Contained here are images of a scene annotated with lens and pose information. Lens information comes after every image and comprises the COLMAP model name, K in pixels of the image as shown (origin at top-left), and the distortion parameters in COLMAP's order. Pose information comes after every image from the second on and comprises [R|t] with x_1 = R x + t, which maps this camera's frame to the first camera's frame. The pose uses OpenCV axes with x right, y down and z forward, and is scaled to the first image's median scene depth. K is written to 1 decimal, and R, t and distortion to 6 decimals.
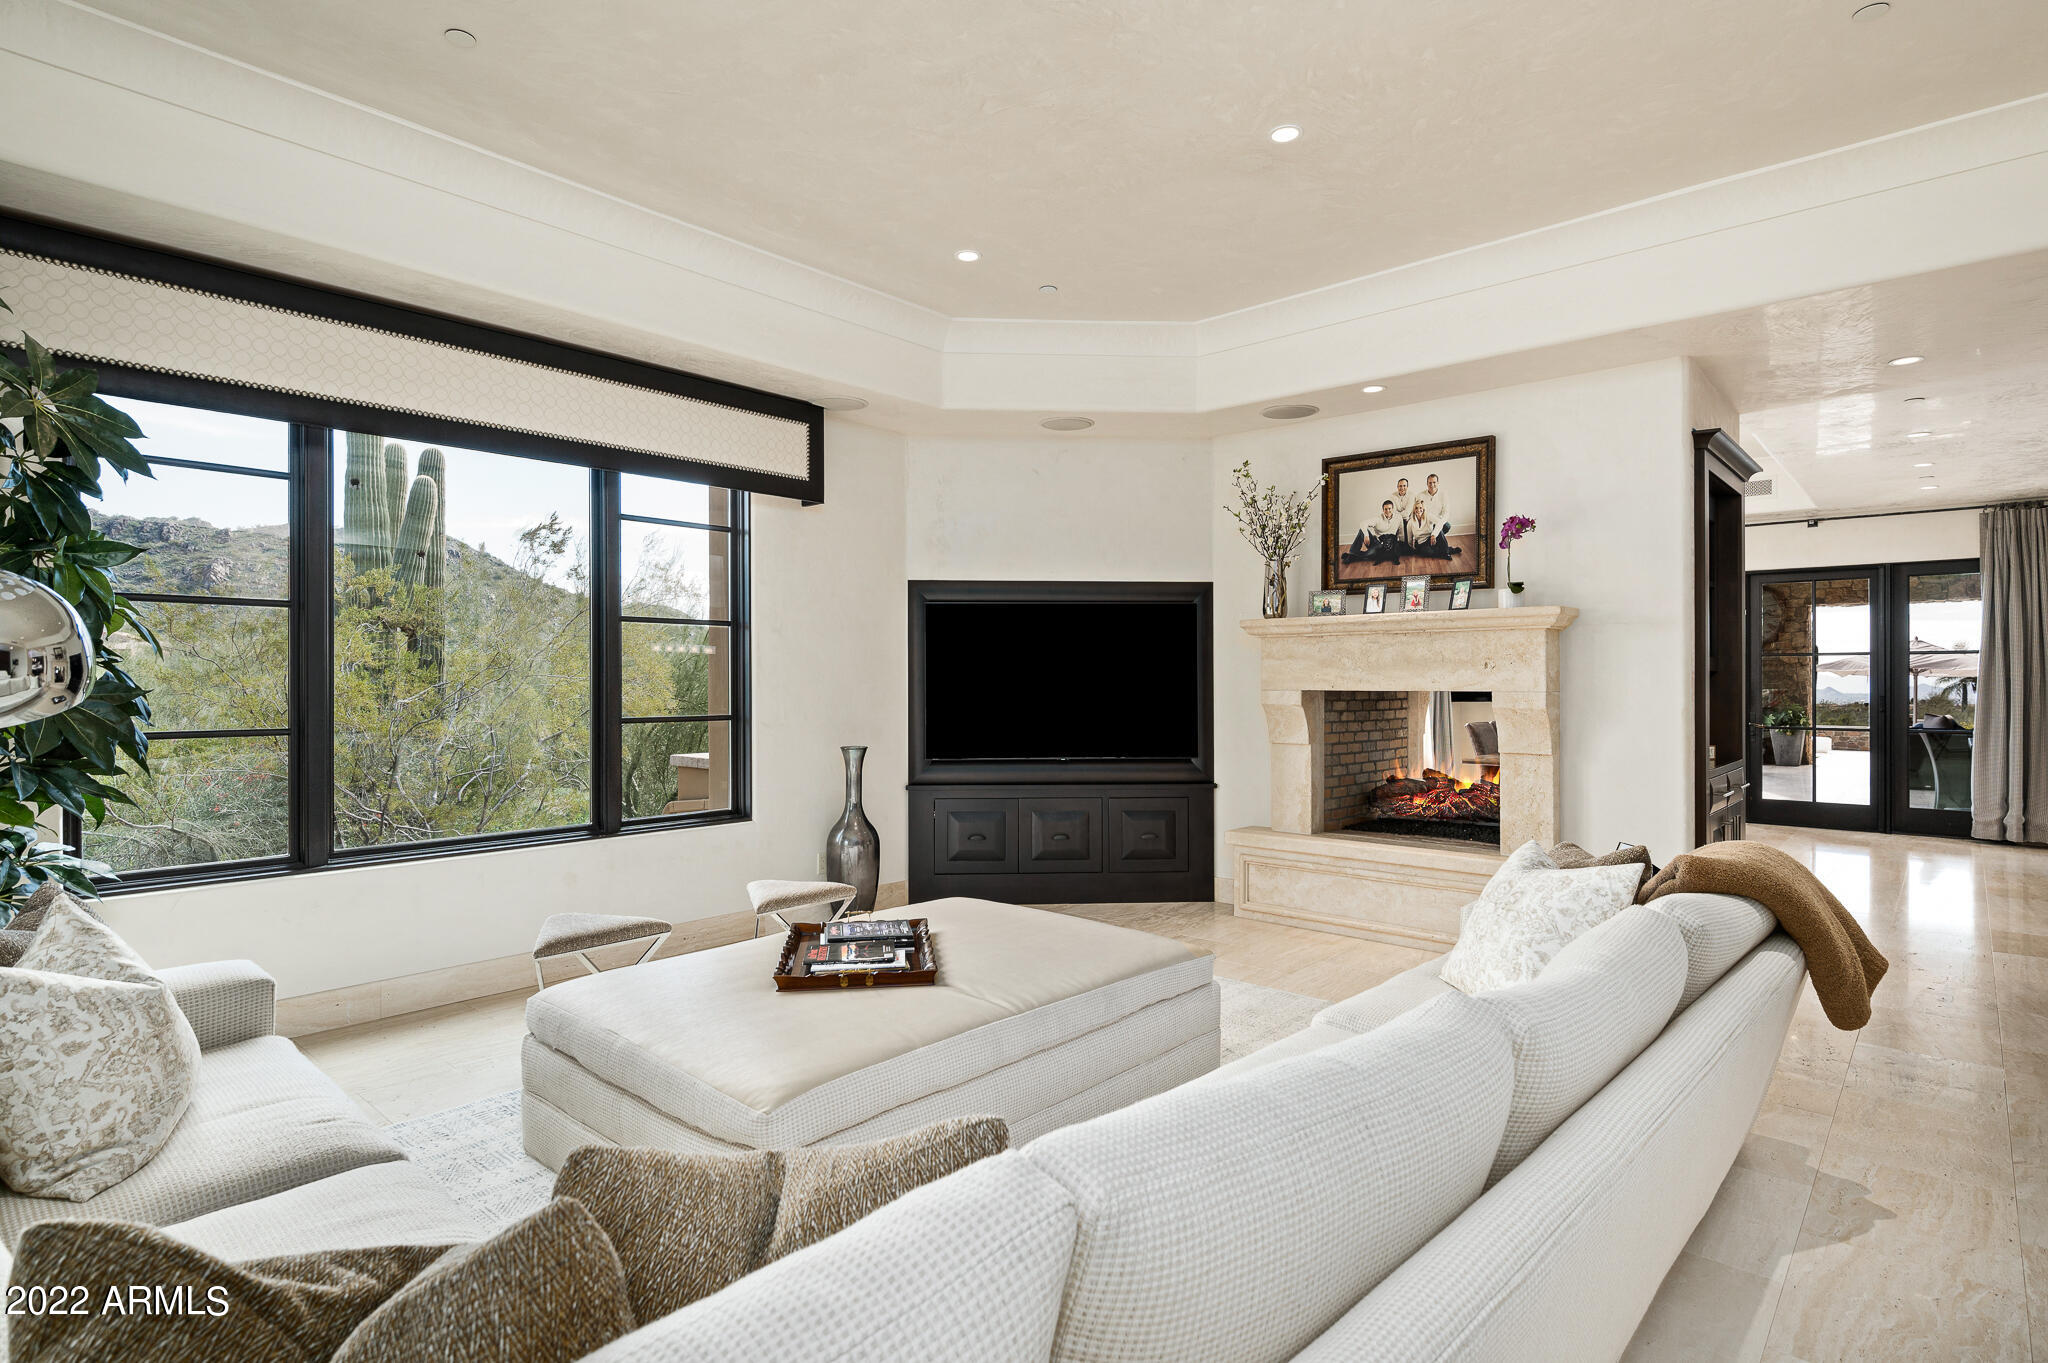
lens RADIAL K [[1046.1, 0, 1021.8], [0, 1046.1, 680.5], [0, 0, 1]] dist [0.002182, -0.000015]
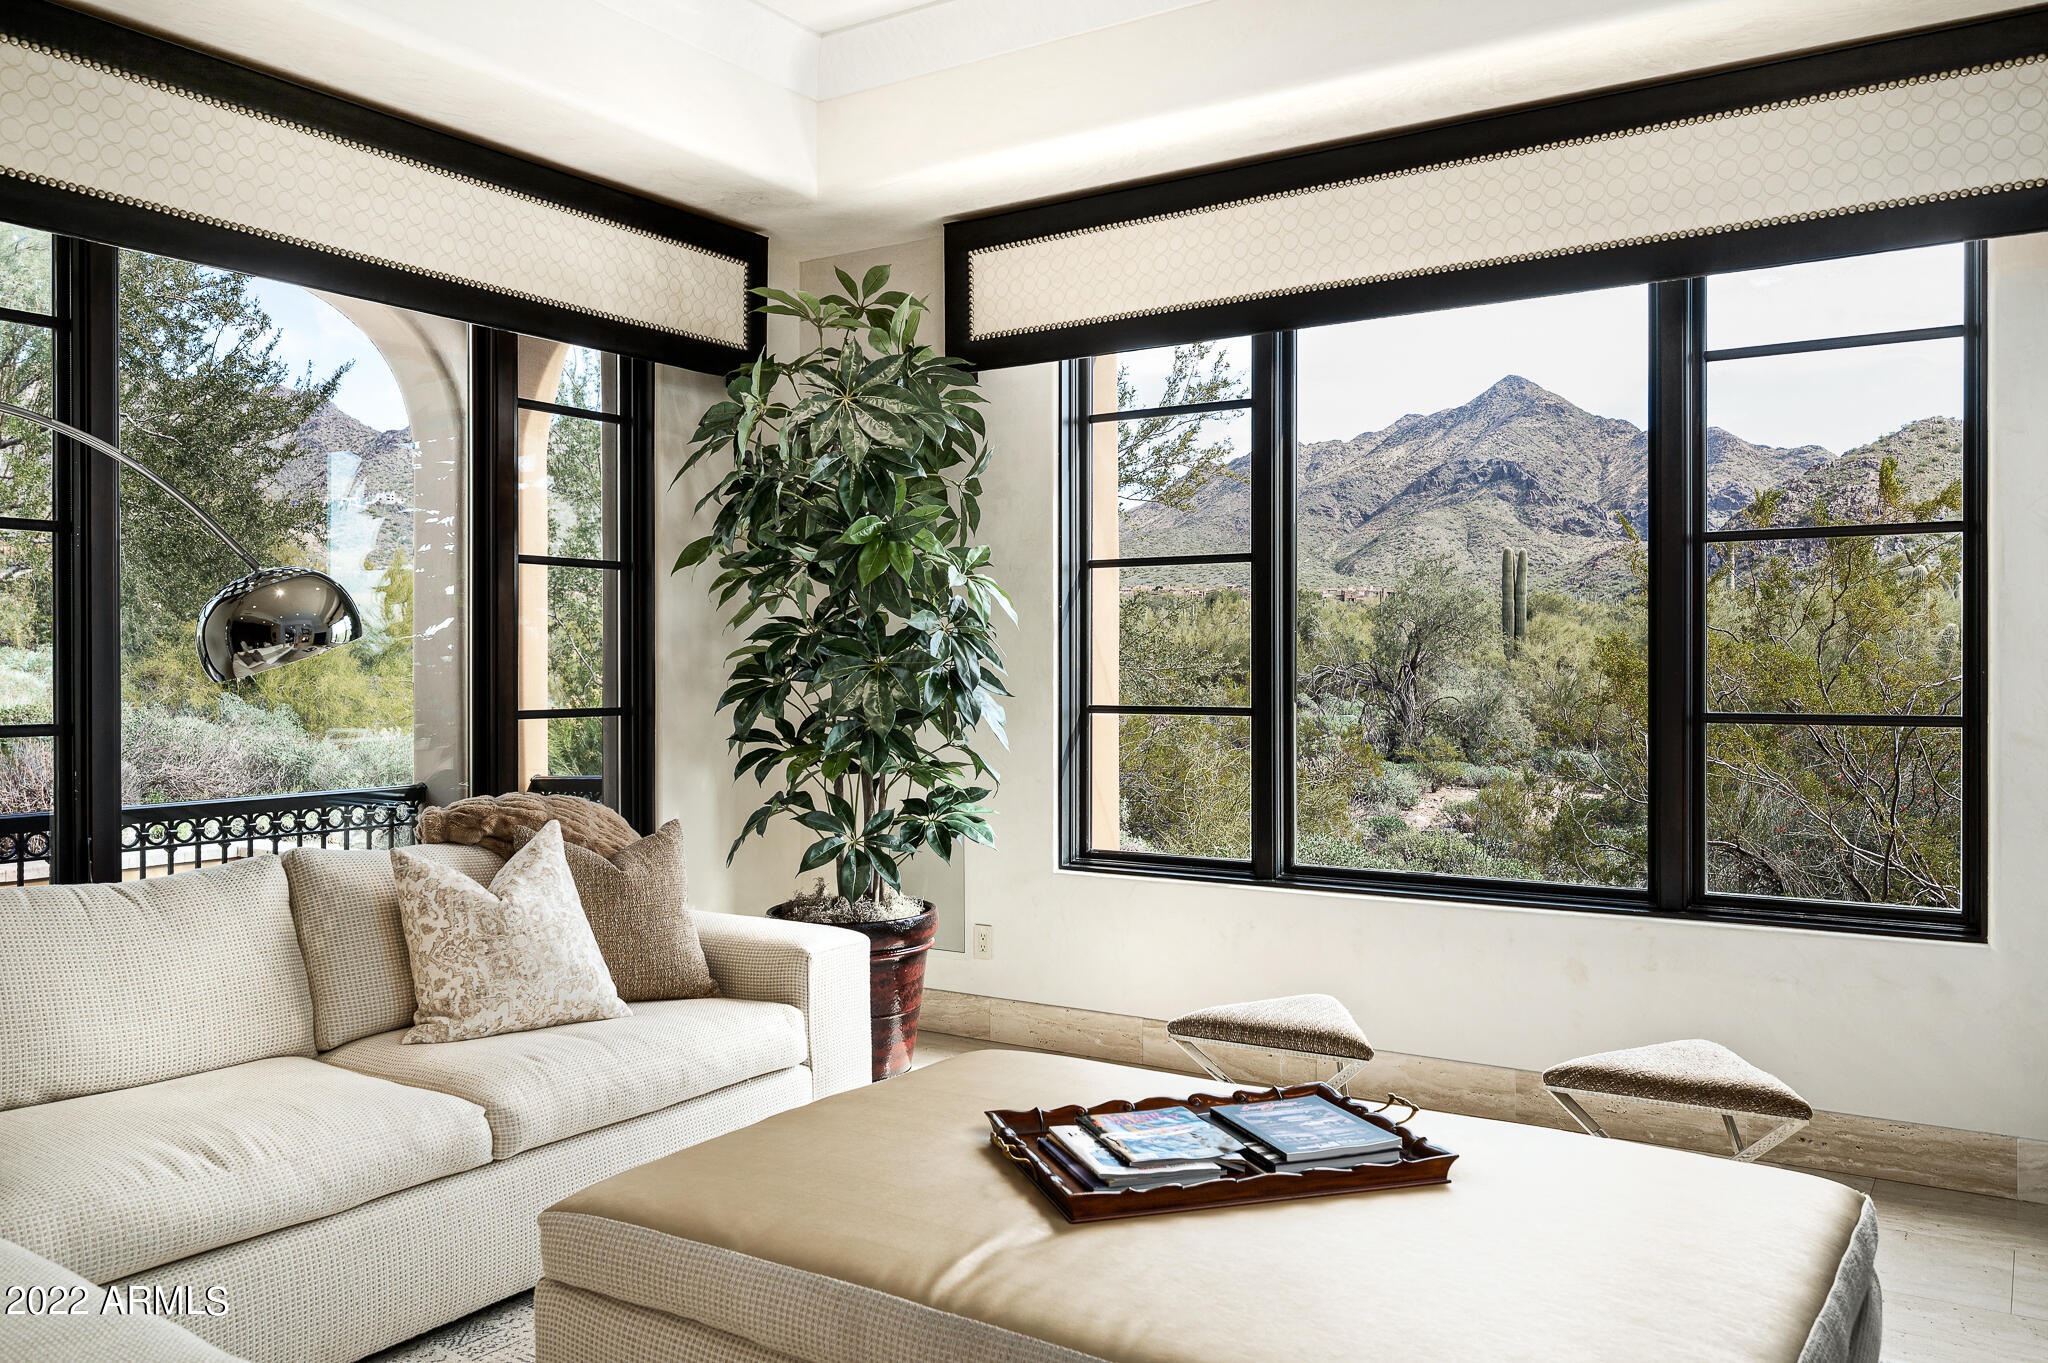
lens RADIAL K [[1594.4, 0, 1016.7], [0, 1594.4, 679.6], [0, 0, 1]] dist [0.000173, 0.001086]
pose [[0.154075, 0.014159, -0.987958, 0.511509], [0.001871, 0.999891, 0.014622, 0.005428], [0.988057, -0.004102, 0.154032, 0.624060]]
